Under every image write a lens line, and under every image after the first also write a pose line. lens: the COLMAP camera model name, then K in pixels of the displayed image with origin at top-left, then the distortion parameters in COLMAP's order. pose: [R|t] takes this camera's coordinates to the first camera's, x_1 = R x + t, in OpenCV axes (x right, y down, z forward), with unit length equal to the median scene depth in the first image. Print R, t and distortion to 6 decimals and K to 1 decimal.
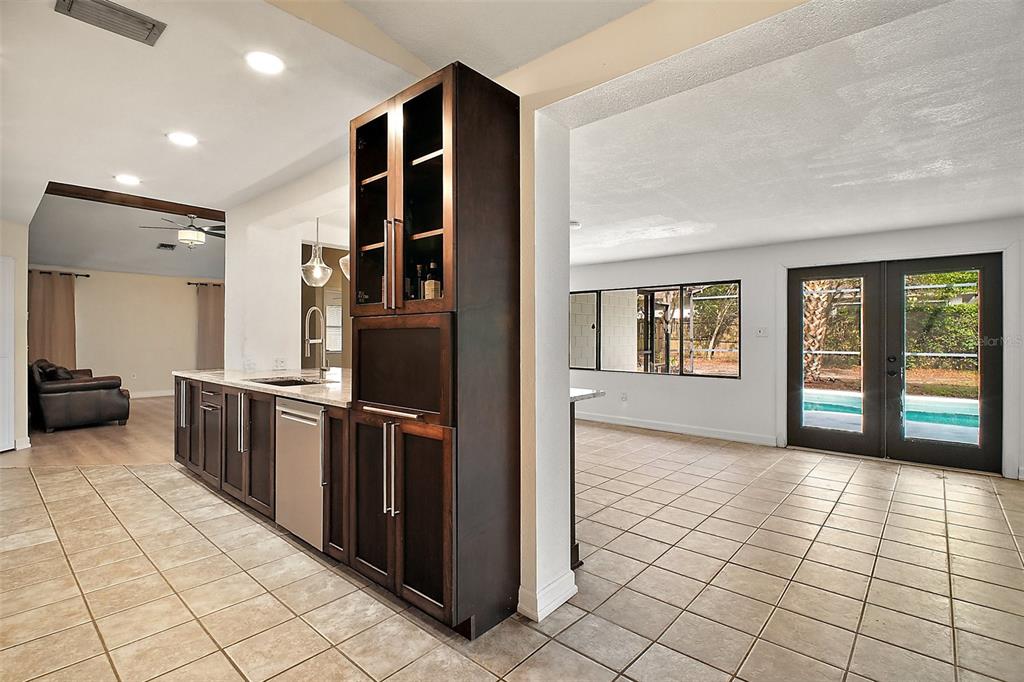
lens RADIAL K [[468.5, 0, 507.9], [0, 468.5, 336.8], [0, 0, 1]] dist [-0.005287, -0.000607]
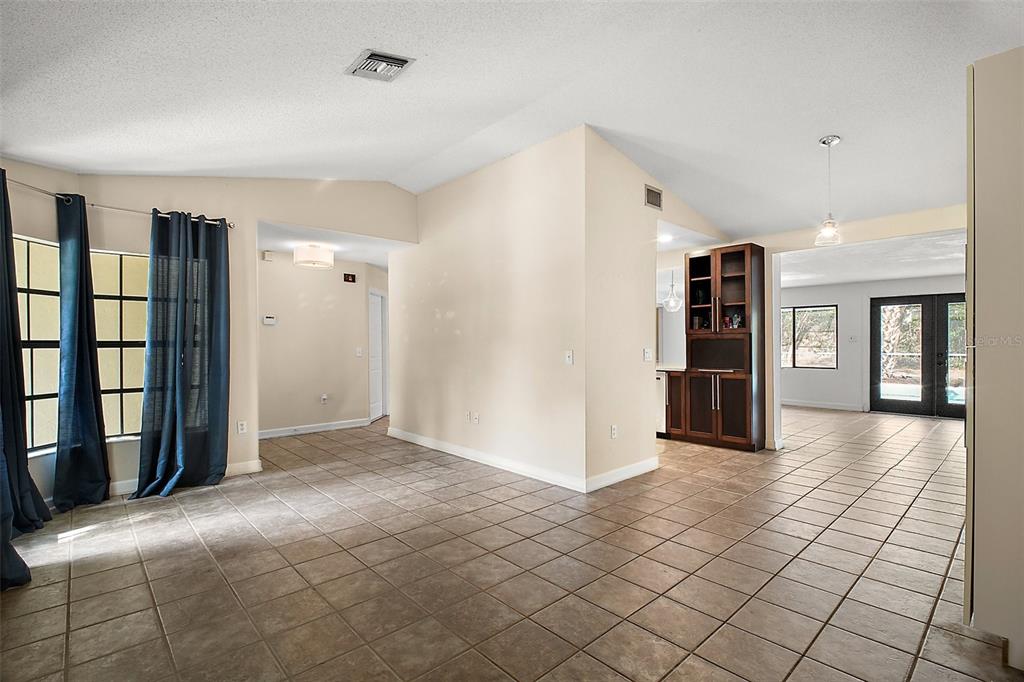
lens RADIAL K [[468.5, 0, 513.2], [0, 468.5, 345.2], [0, 0, 1]] dist [-0.005287, -0.000607]
pose [[0.995290, -0.001850, -0.096922, -0.442003], [0.002446, 0.999979, 0.006033, -0.000548], [0.096909, -0.006241, 0.995274, -0.673823]]
